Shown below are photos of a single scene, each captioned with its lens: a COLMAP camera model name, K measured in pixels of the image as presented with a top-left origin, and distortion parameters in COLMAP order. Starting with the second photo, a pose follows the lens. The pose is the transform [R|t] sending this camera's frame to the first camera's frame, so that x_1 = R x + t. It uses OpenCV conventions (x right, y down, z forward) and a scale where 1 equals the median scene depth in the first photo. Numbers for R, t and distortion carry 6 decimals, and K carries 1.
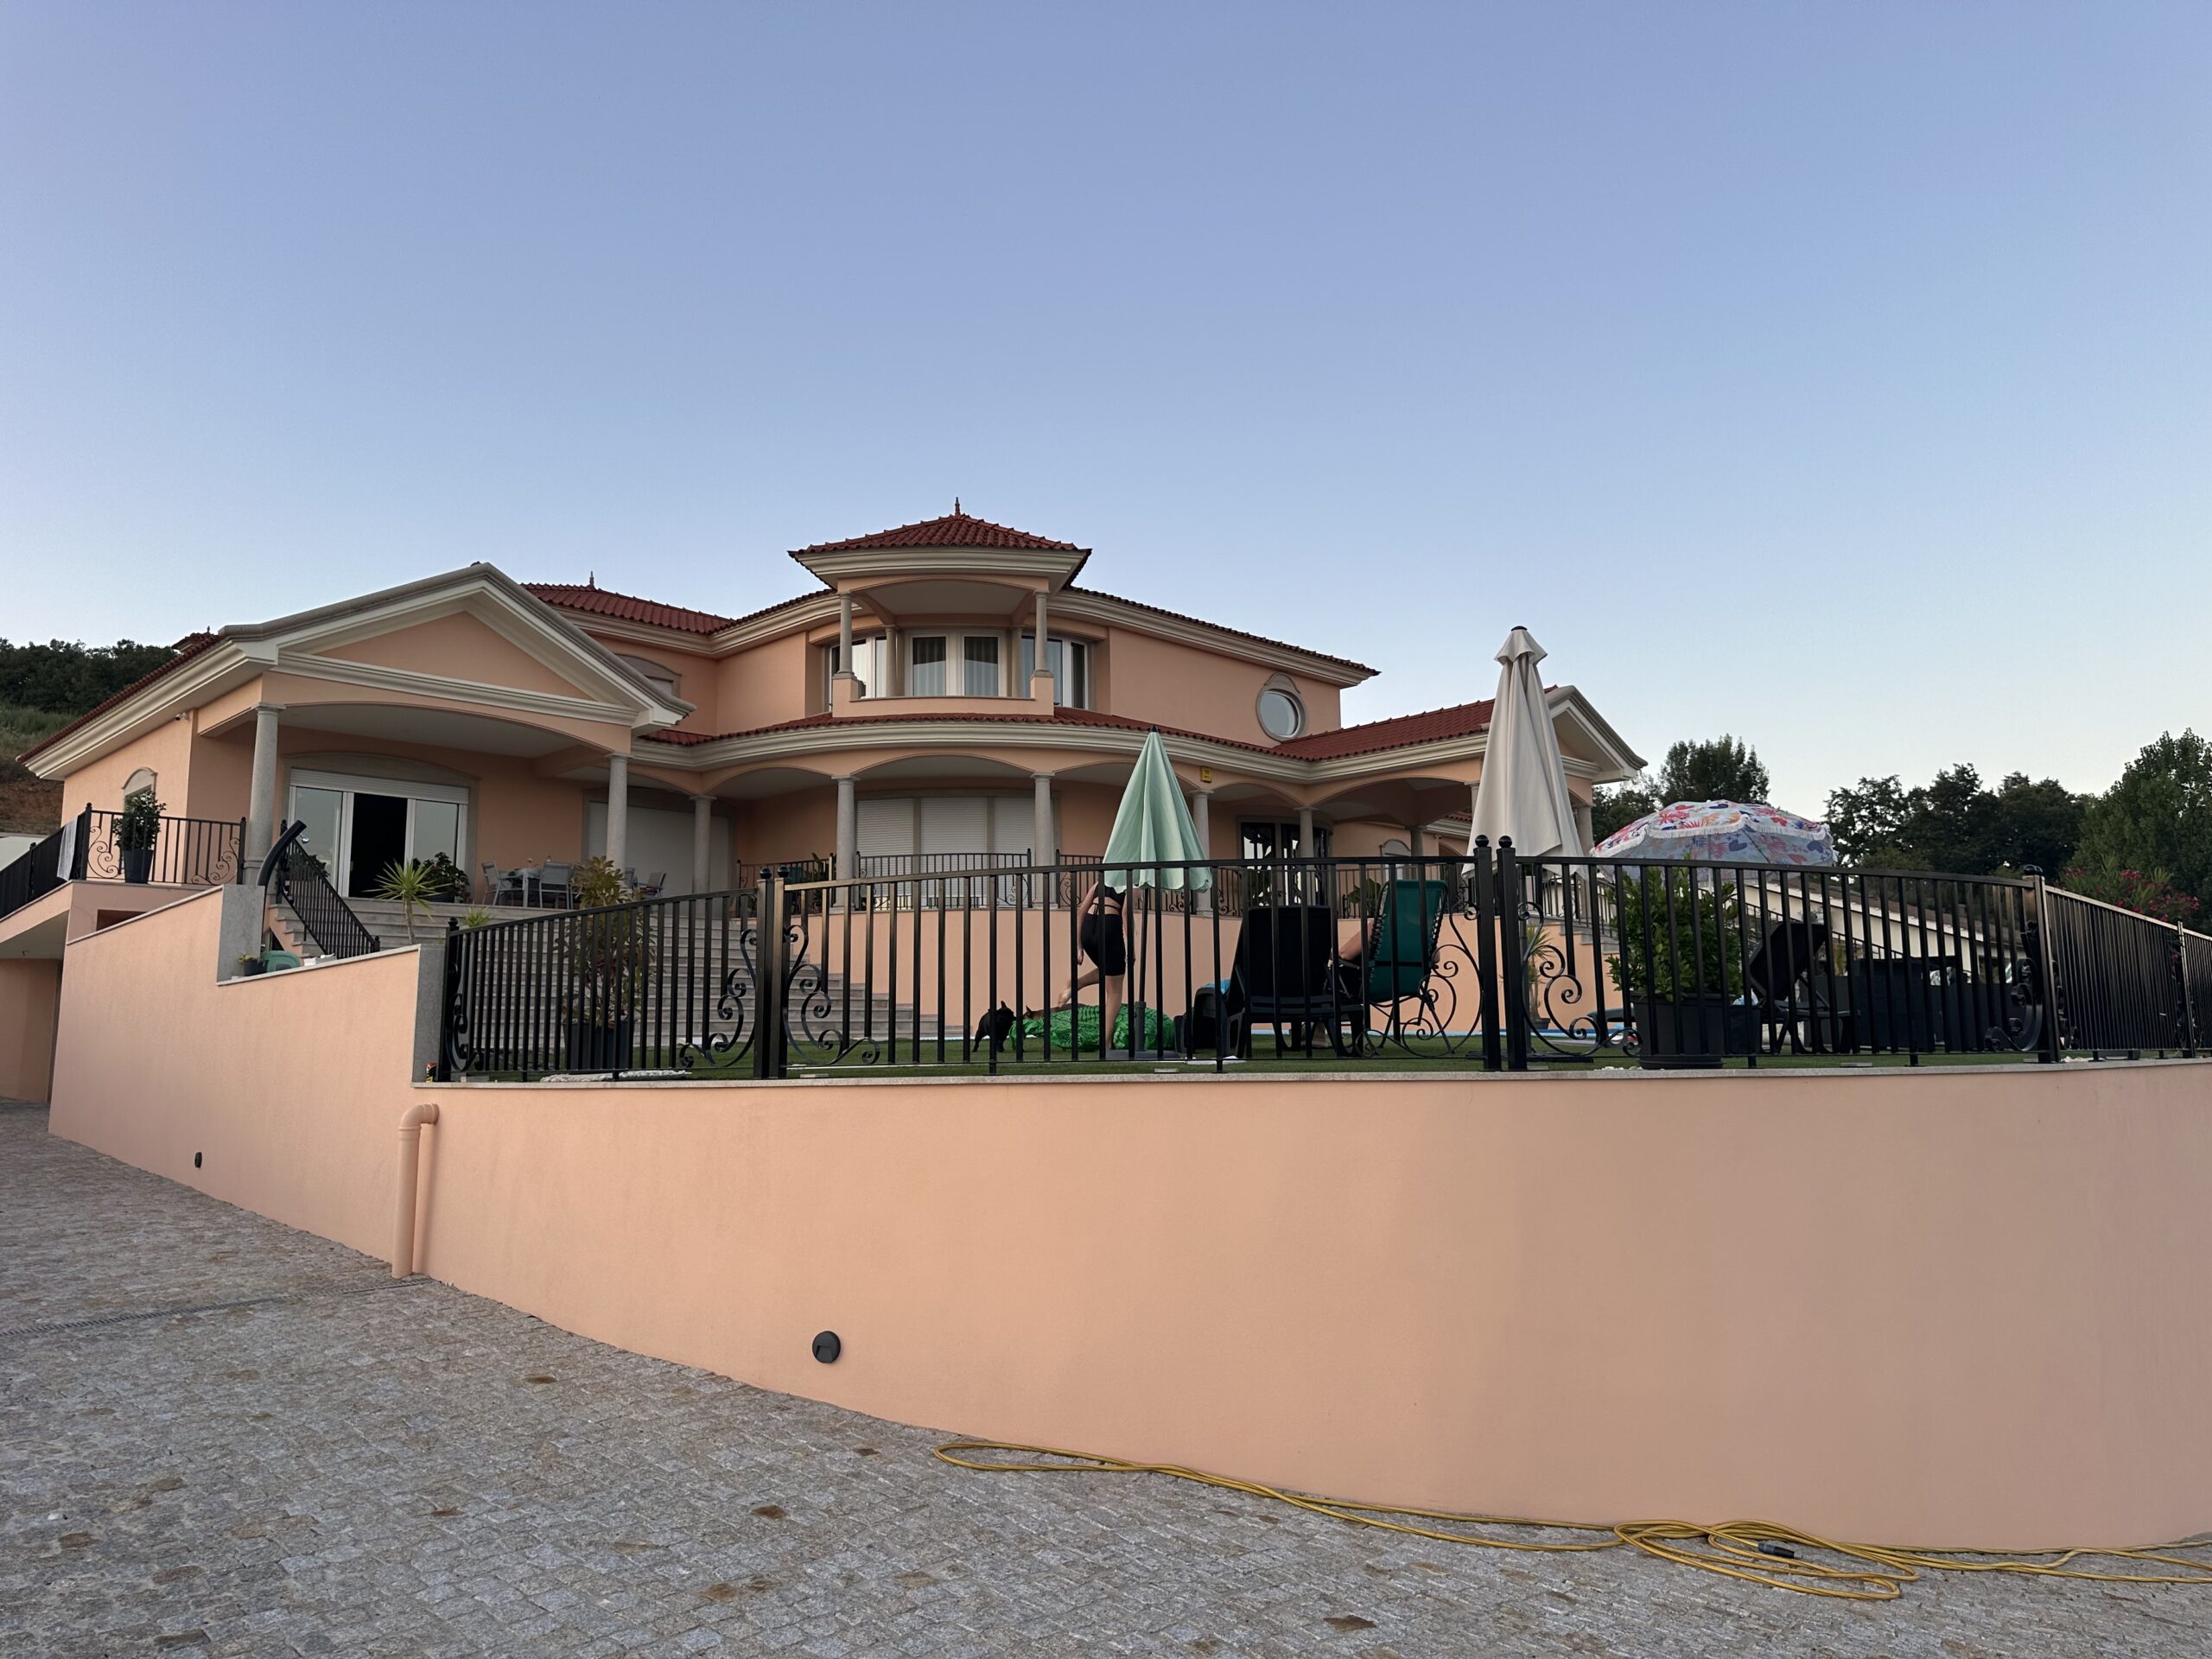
lens RADIAL K [[1575.4, 0, 1093.5], [0, 1575.4, 826.8], [0, 0, 1]] dist [0.011276, -0.003379]
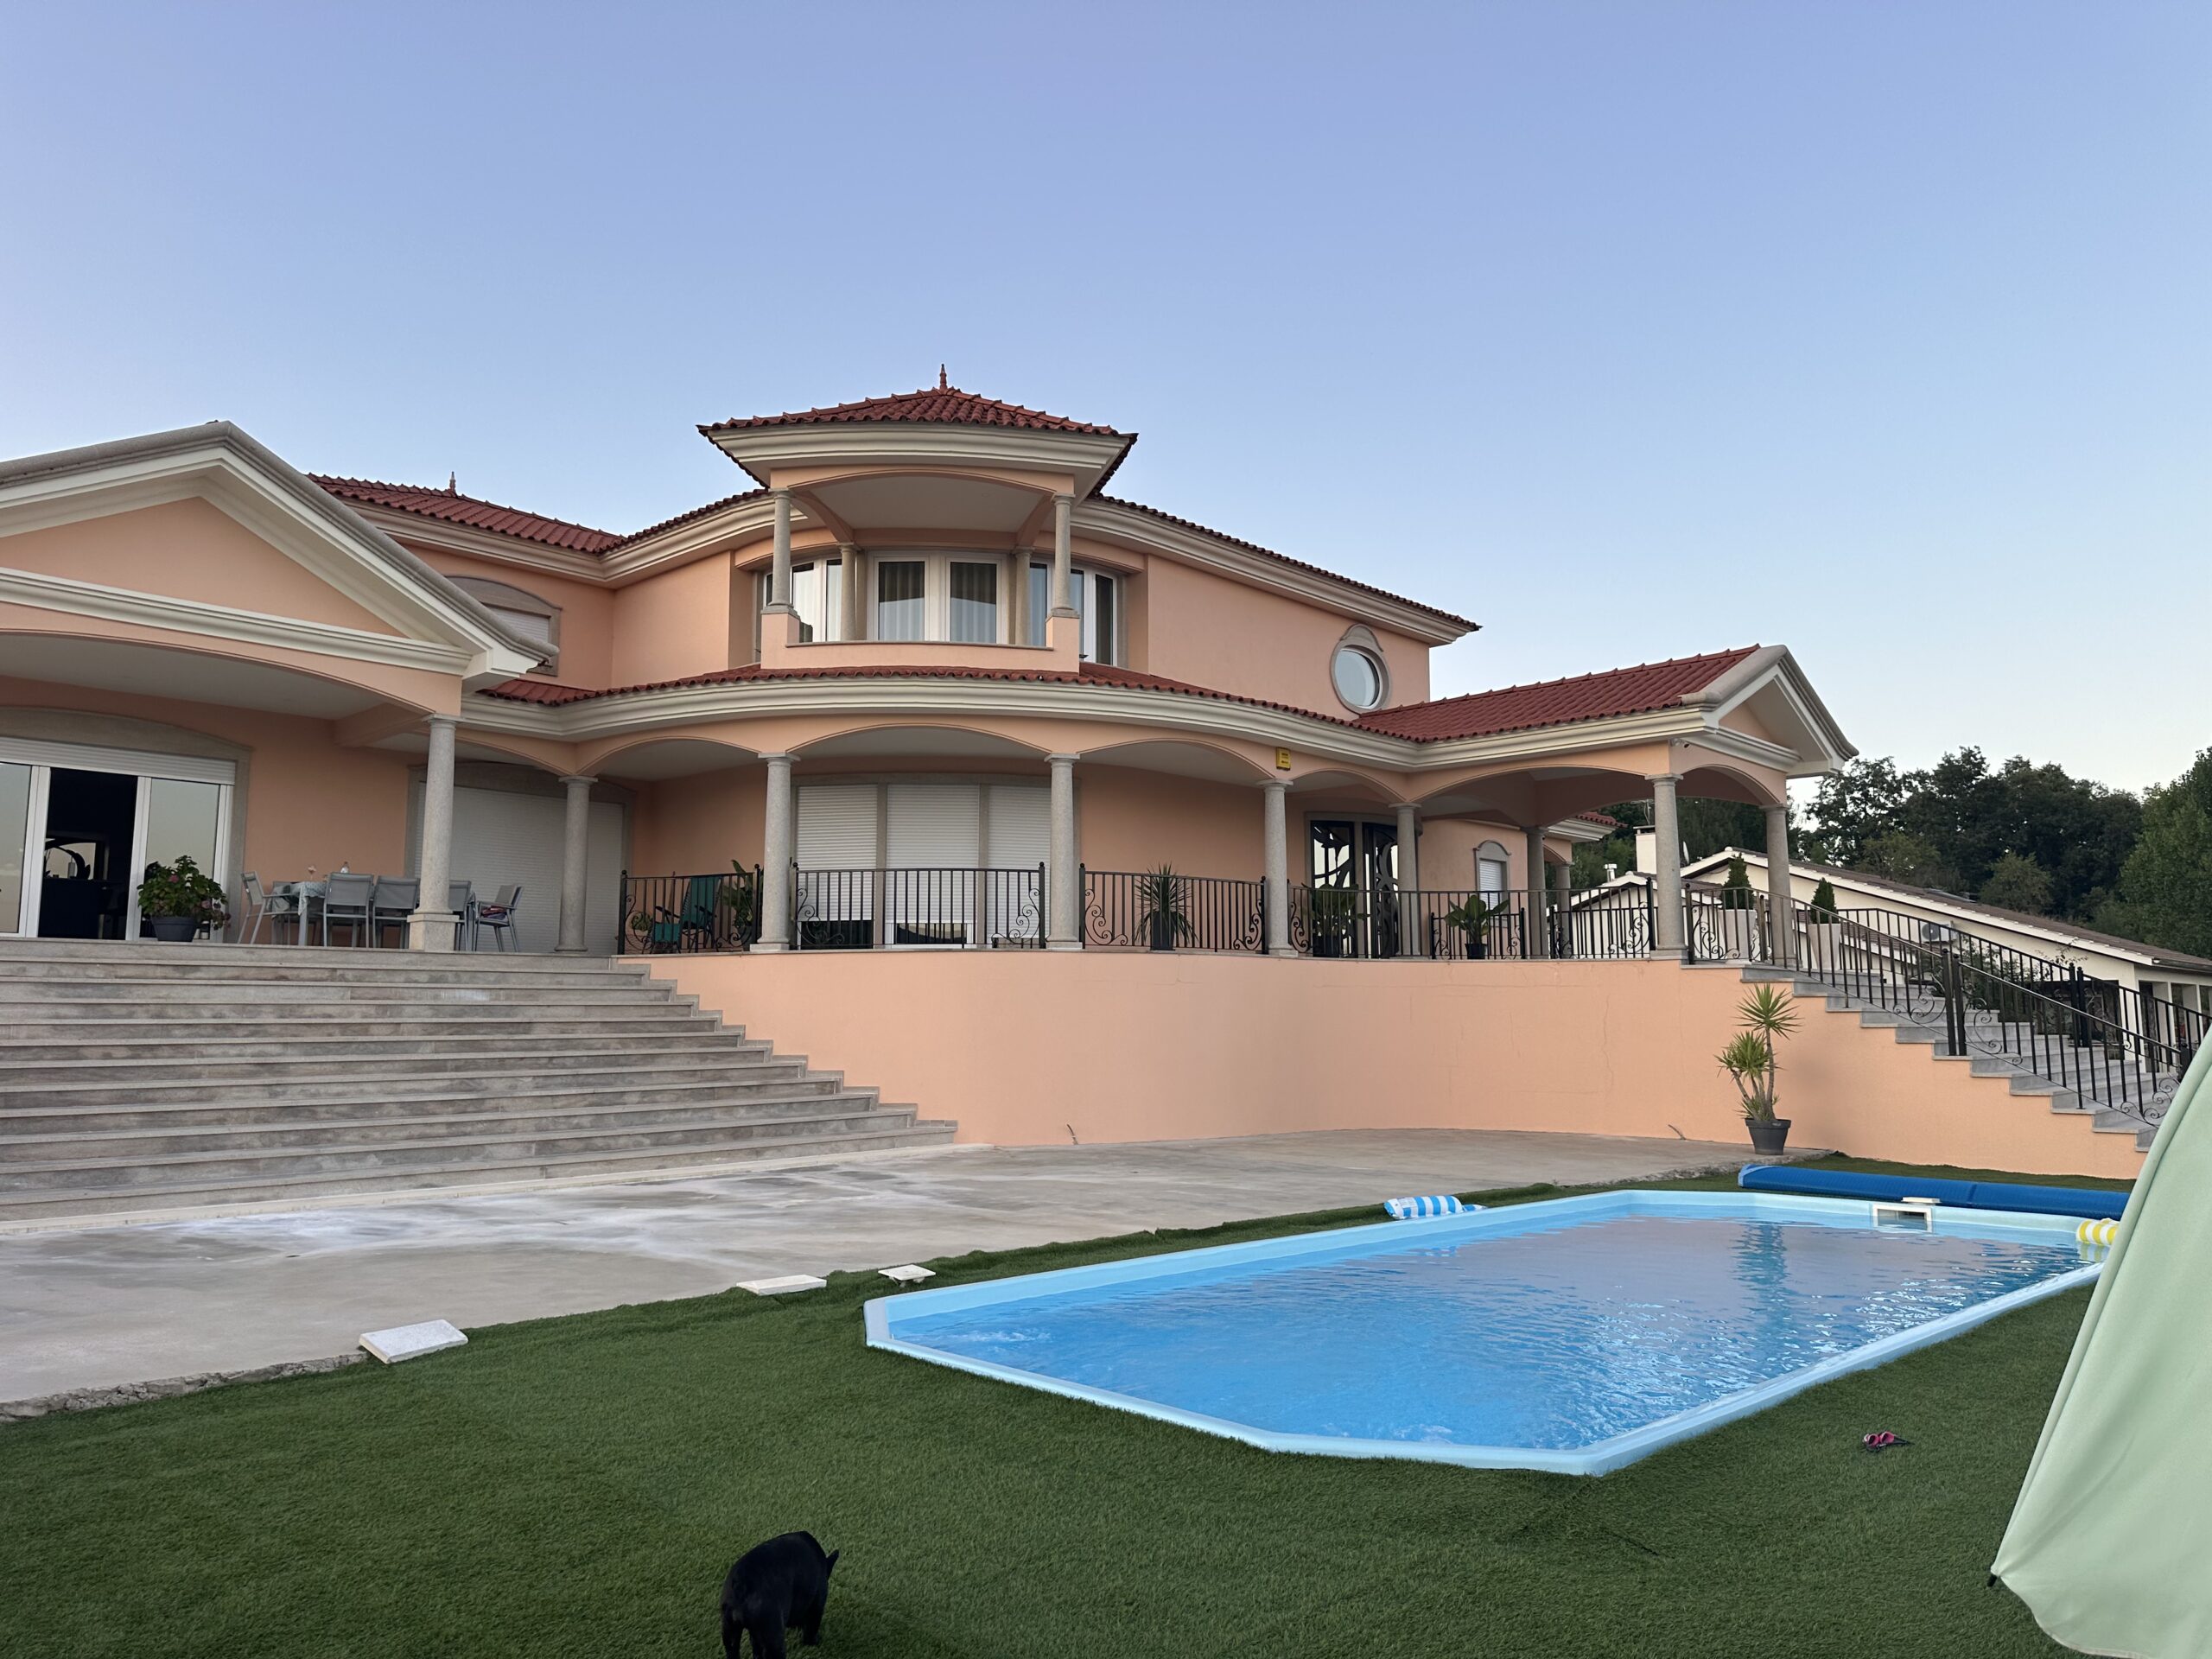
lens RADIAL K [[1575.4, 0, 1124.0], [0, 1575.4, 833.9], [0, 0, 1]] dist [0.011276, -0.003379]
pose [[0.999092, 0.015011, 0.039880, -0.029357], [-0.016041, 0.999543, 0.025616, -0.015629], [-0.039478, -0.026233, 0.998876, 0.271752]]
